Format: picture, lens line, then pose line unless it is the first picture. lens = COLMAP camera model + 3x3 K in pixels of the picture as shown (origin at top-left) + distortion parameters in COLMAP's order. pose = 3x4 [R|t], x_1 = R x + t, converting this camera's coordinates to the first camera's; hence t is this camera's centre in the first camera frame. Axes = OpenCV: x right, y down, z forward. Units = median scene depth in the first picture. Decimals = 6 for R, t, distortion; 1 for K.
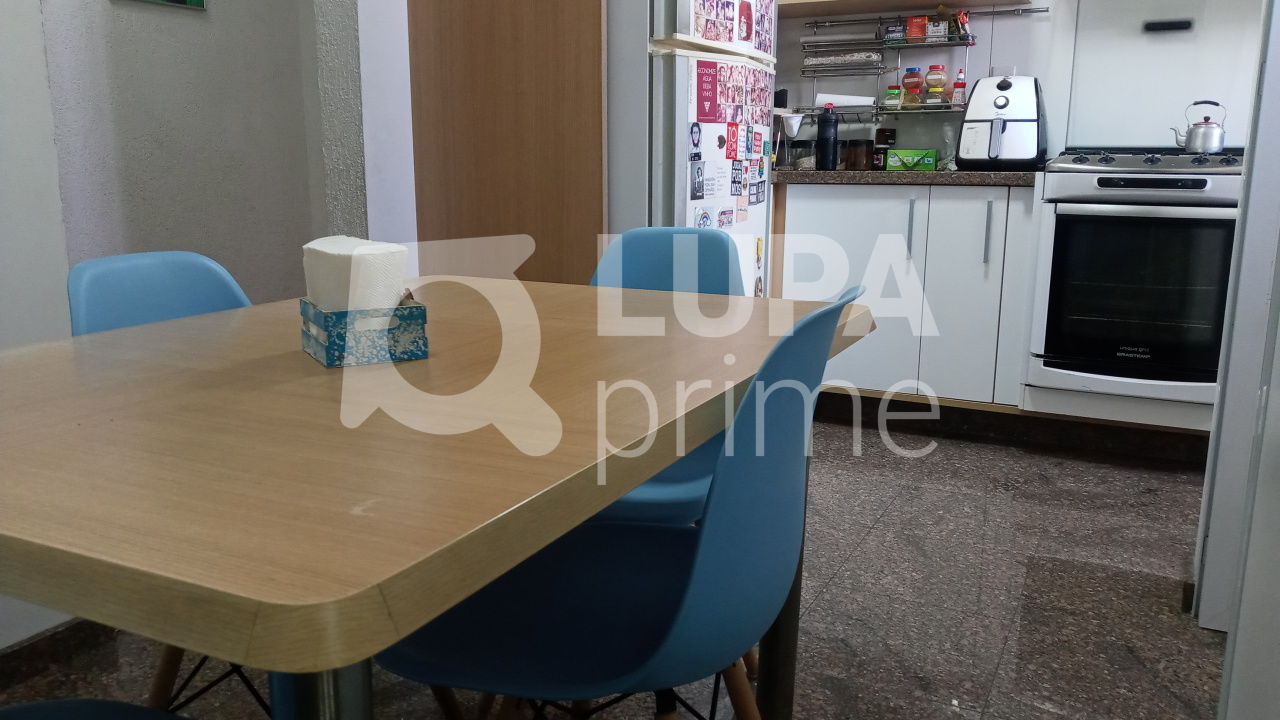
lens RADIAL K [[984.6, 0, 642.8], [0, 984.6, 361.6], [0, 0, 1]] dist [0.009781, -0.048281]
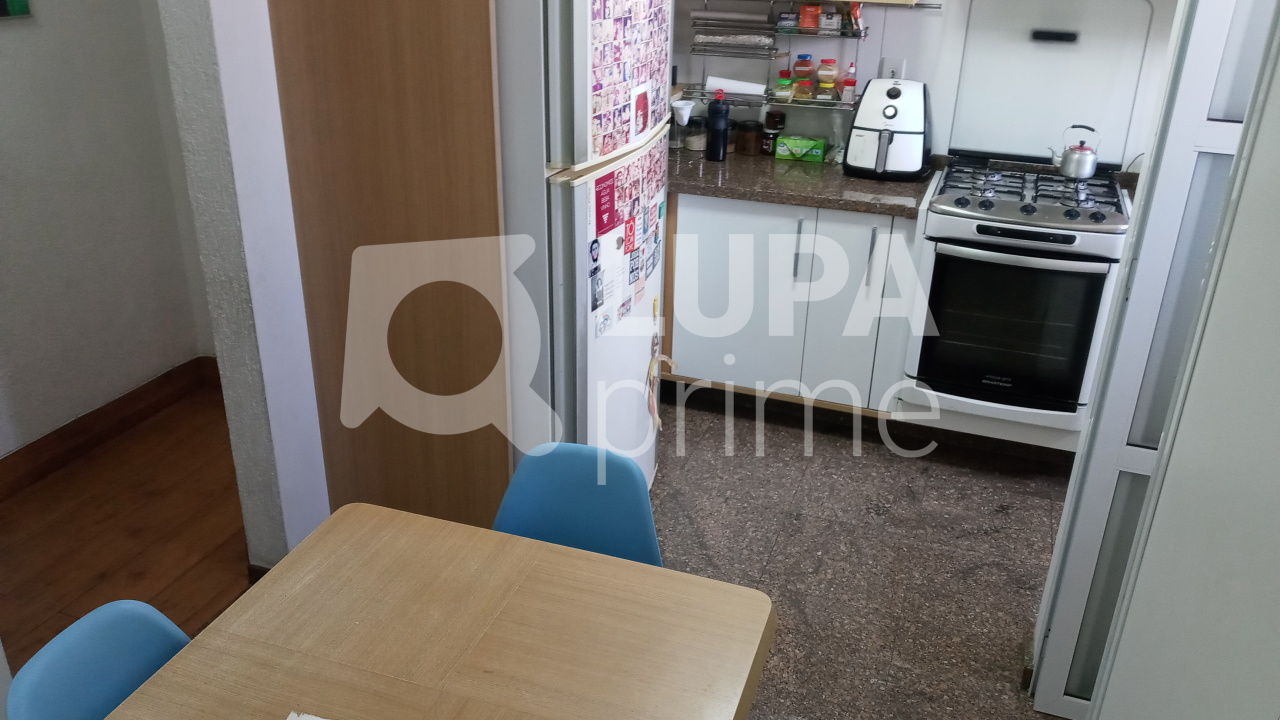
lens RADIAL K [[984.6, 0, 643.9], [0, 984.6, 362.9], [0, 0, 1]] dist [0.009781, -0.048281]
pose [[0.991868, -0.034455, 0.122518, -0.017275], [0.006310, 0.974787, 0.223049, -0.261930], [-0.127114, -0.220462, 0.967077, 0.007460]]
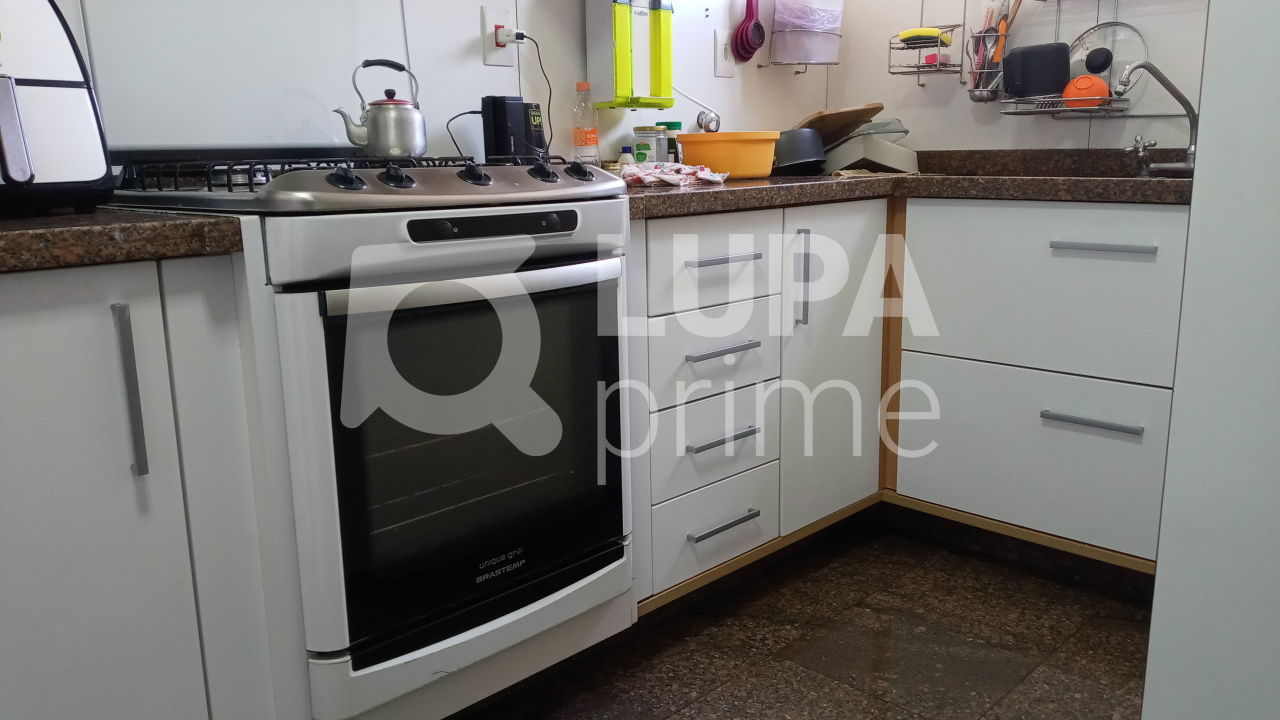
lens RADIAL K [[984.6, 0, 639.1], [0, 984.6, 353.8], [0, 0, 1]] dist [0.009781, -0.048281]
pose [[0.296477, -0.204209, 0.932952, 0.078169], [0.204883, 0.967728, 0.146713, -0.163392], [-0.932805, 0.147649, 0.328748, 0.729010]]
